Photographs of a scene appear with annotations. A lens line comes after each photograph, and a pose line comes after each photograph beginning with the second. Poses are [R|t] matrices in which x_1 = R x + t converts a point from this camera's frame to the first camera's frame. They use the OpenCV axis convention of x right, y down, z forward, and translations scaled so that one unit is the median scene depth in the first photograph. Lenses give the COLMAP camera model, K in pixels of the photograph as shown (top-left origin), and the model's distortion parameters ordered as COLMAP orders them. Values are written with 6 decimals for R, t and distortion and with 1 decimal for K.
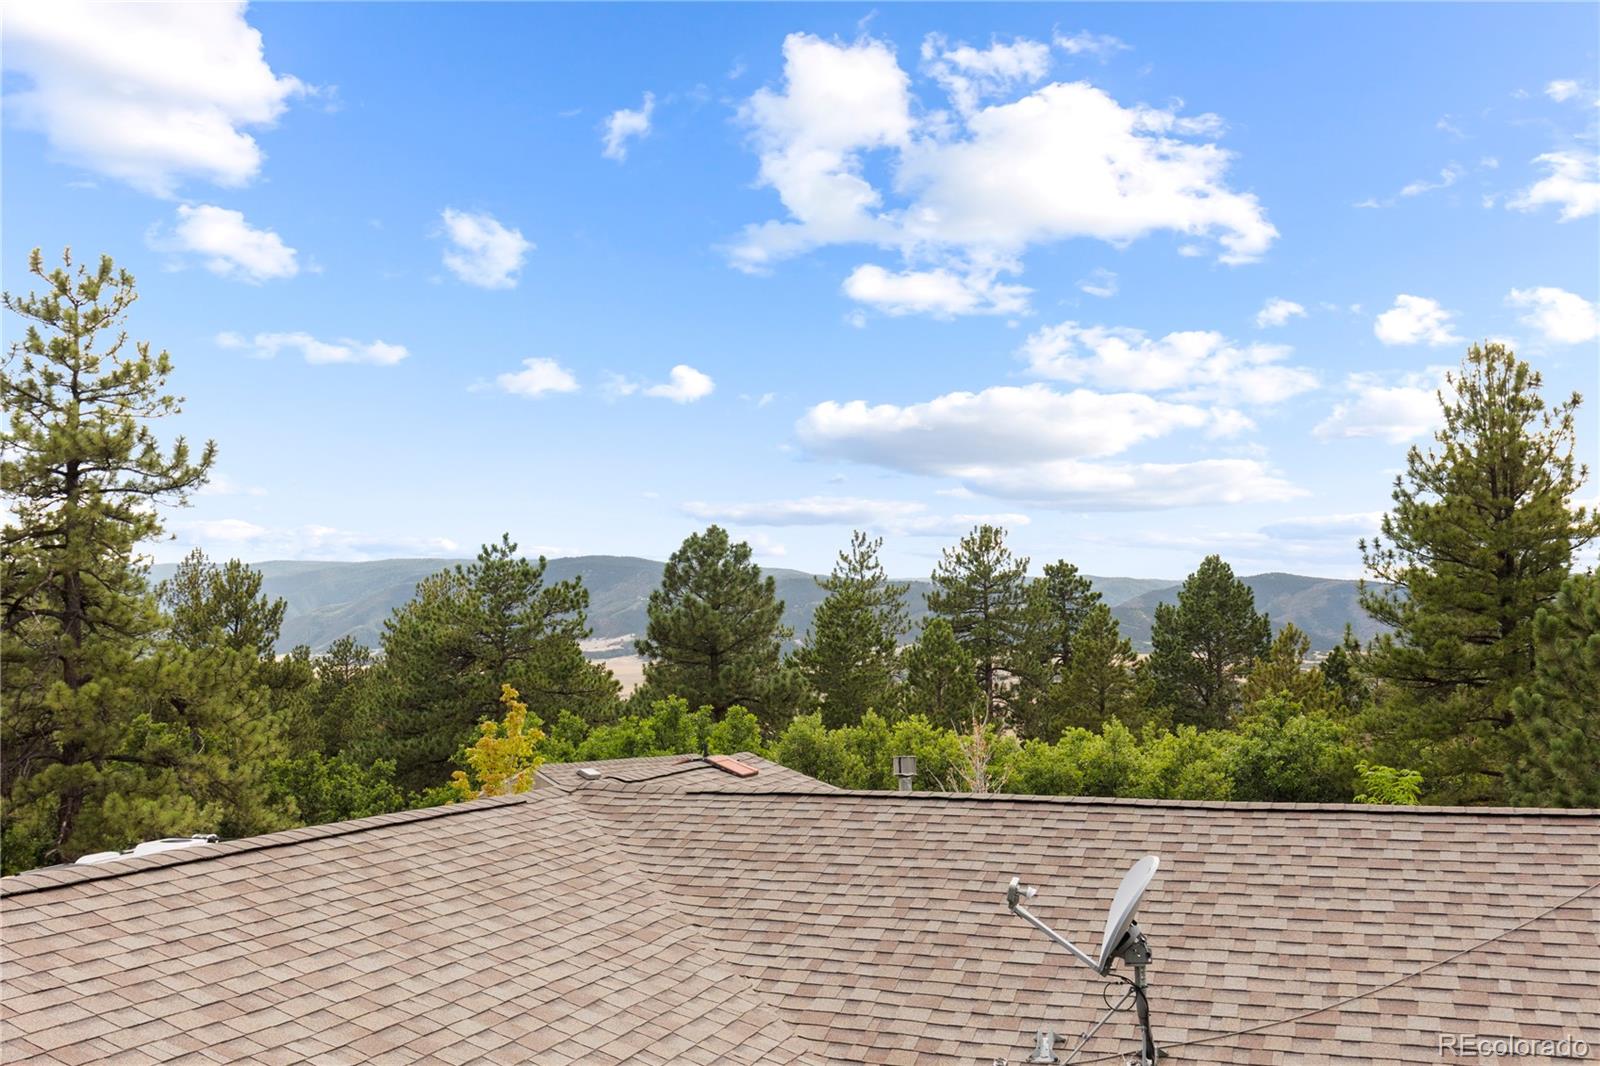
lens RADIAL K [[1510.9, 0, 790.5], [0, 1510.9, 528.3], [0, 0, 1]] dist [0.003689, 0.000000]
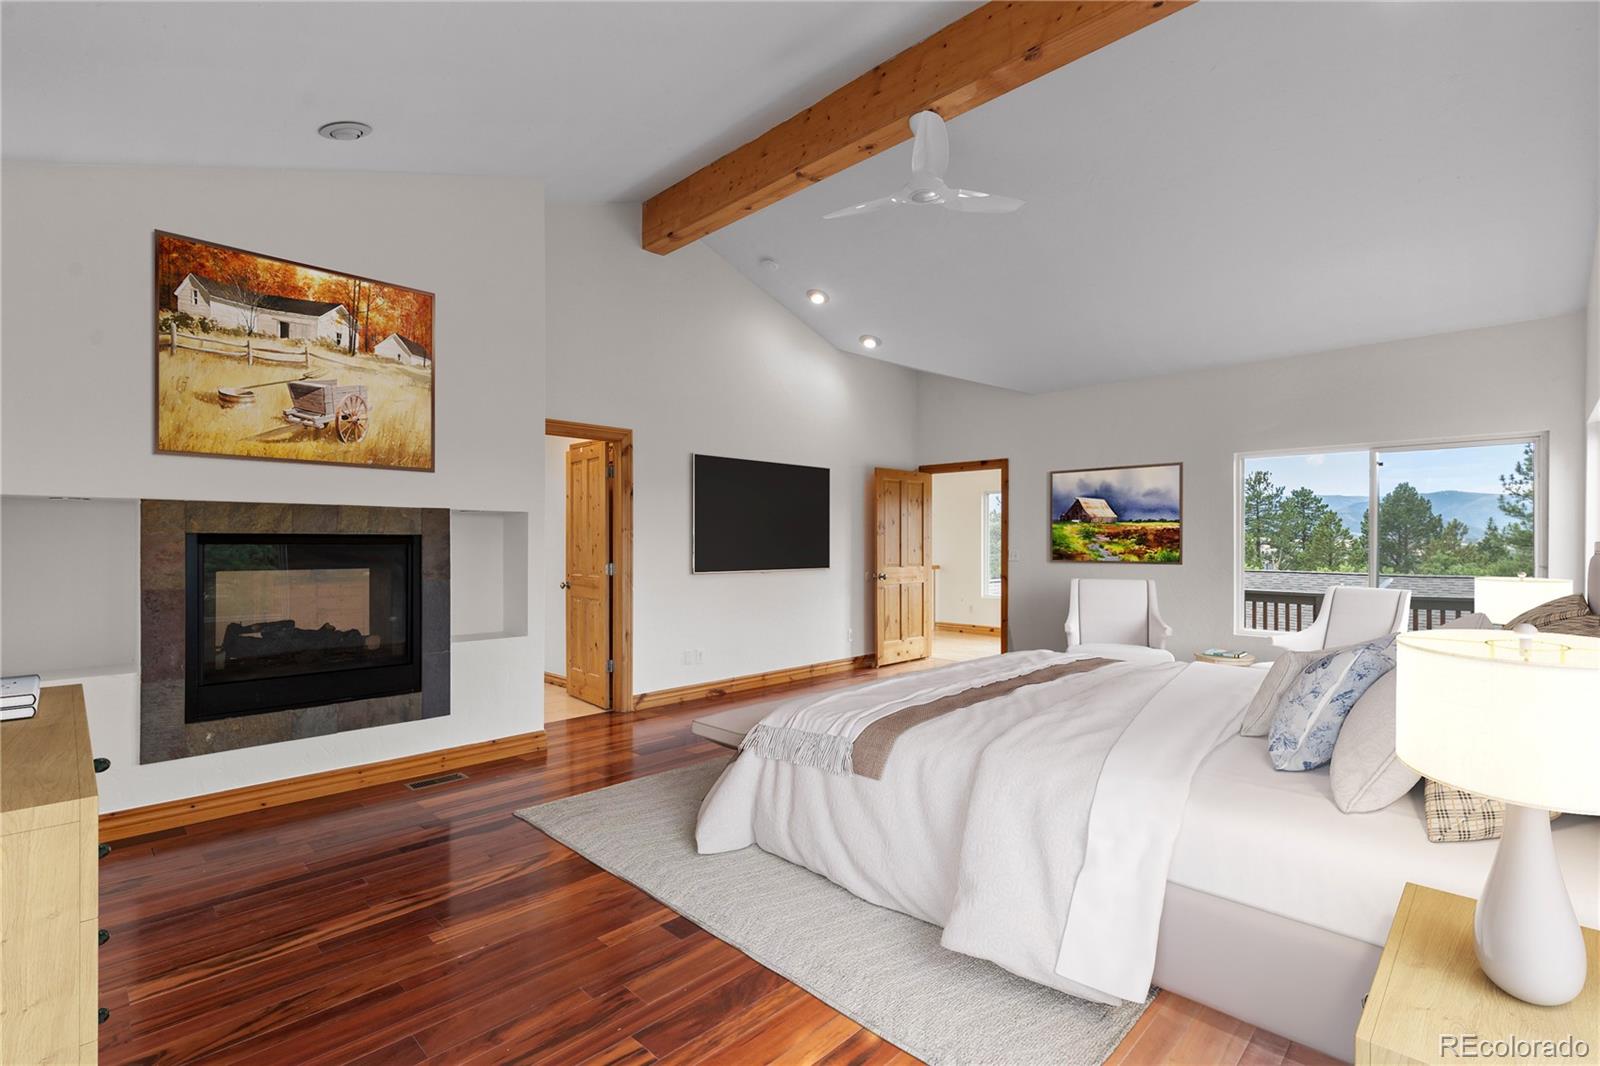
lens RADIAL K [[726.7, 0, 795.8], [0, 726.7, 540.3], [0, 0, 1]] dist [-0.000301, 0.000716]
pose [[0.912490, 0.005225, -0.409065, -0.089365], [0.029690, 0.996436, 0.078957, -0.012089], [0.408020, -0.084193, 0.909083, -0.296050]]
